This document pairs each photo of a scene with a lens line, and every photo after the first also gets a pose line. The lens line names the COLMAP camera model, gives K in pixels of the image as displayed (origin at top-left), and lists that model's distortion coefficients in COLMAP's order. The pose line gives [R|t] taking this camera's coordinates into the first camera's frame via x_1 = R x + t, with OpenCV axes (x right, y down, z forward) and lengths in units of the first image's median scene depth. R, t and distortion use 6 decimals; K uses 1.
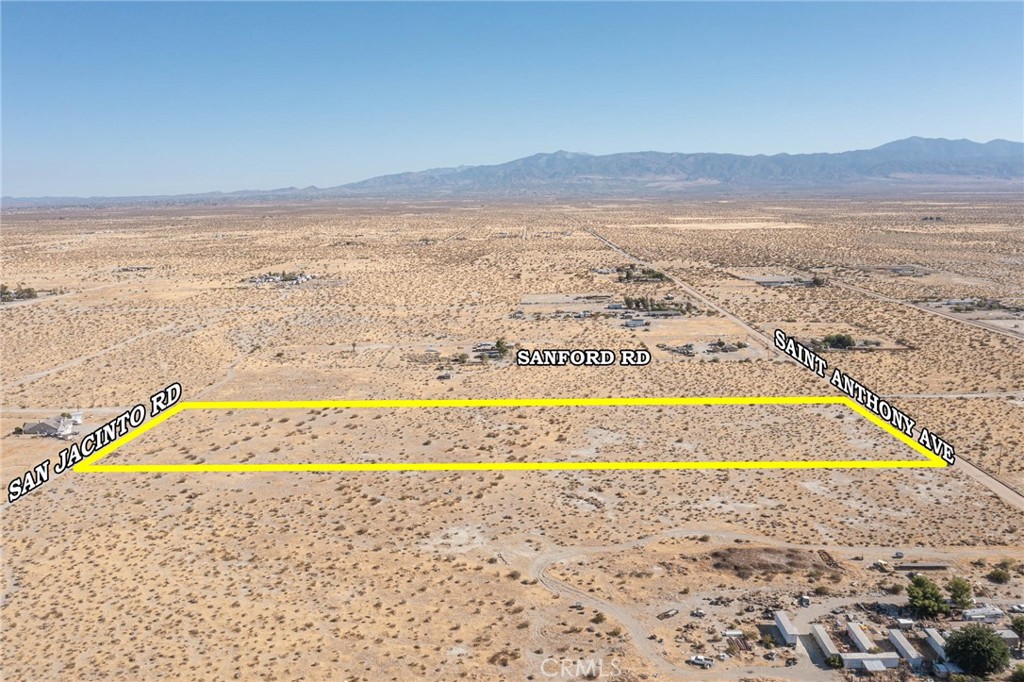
lens RADIAL K [[810.2, 0, 516.0], [0, 810.2, 341.7], [0, 0, 1]] dist [-0.009640, 0.002147]
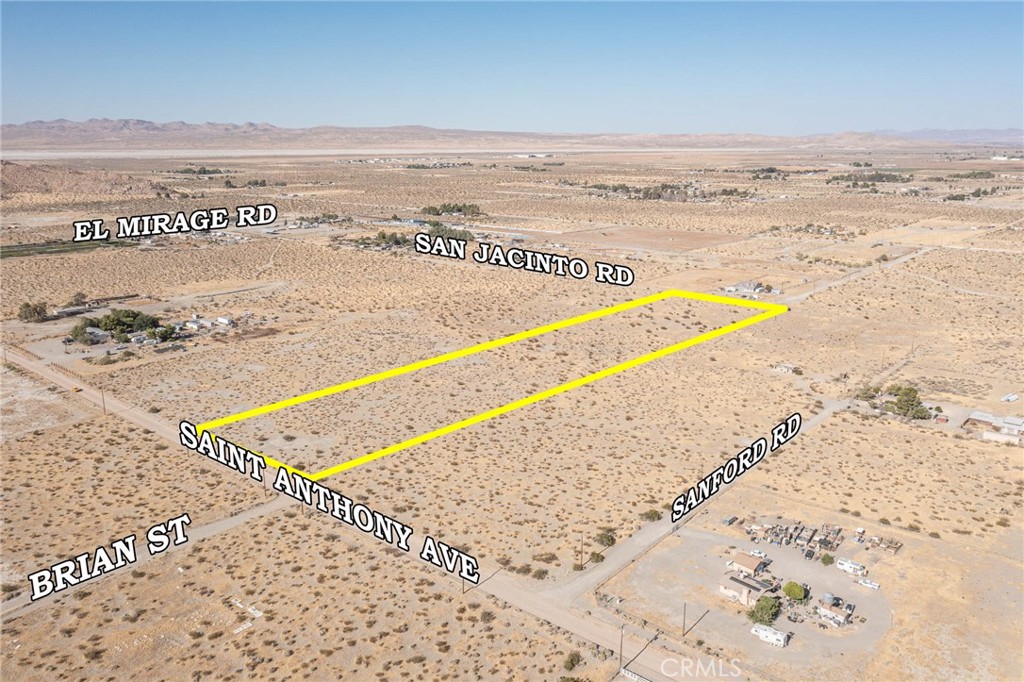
lens RADIAL K [[788.3, 0, 516.9], [0, 788.3, 341.1], [0, 0, 1]] dist [-0.012174, 0.009556]
pose [[-0.633217, 0.209391, -0.745111, 0.888431], [-0.126791, 0.921639, 0.366750, -0.318856], [0.763518, 0.326706, -0.557049, 1.726004]]
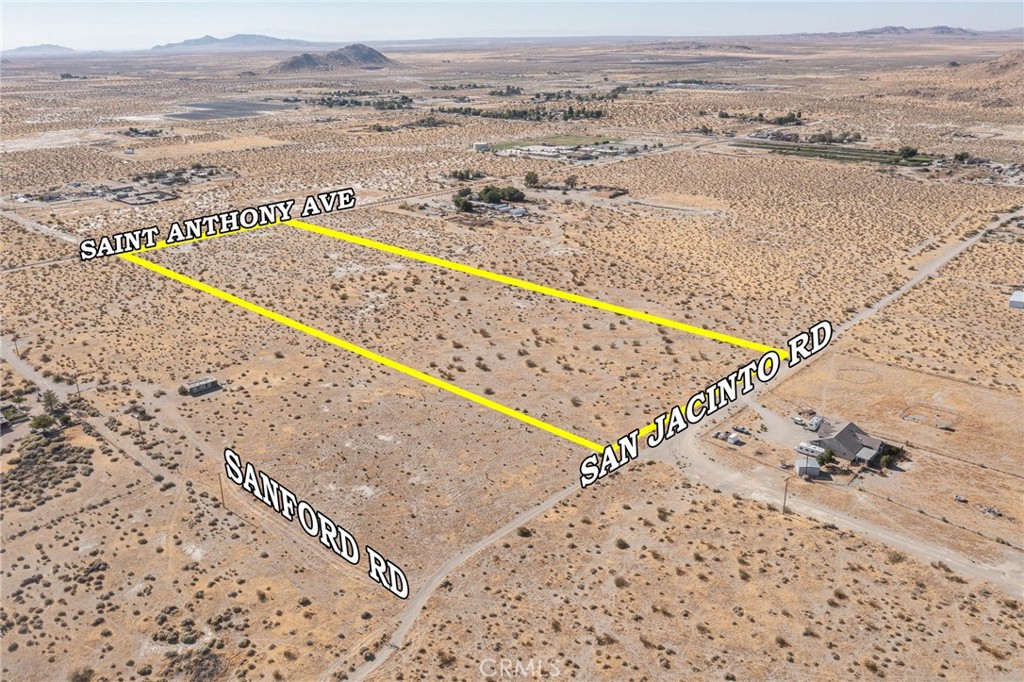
lens RADIAL K [[788.3, 0, 512.8], [0, 788.3, 382.9], [0, 0, 1]] dist [-0.011497, 0.025712]
pose [[-0.750919, -0.242039, 0.614440, -0.843766], [0.141095, 0.850130, 0.507317, -0.302112], [-0.645145, 0.467649, -0.604229, 1.698294]]
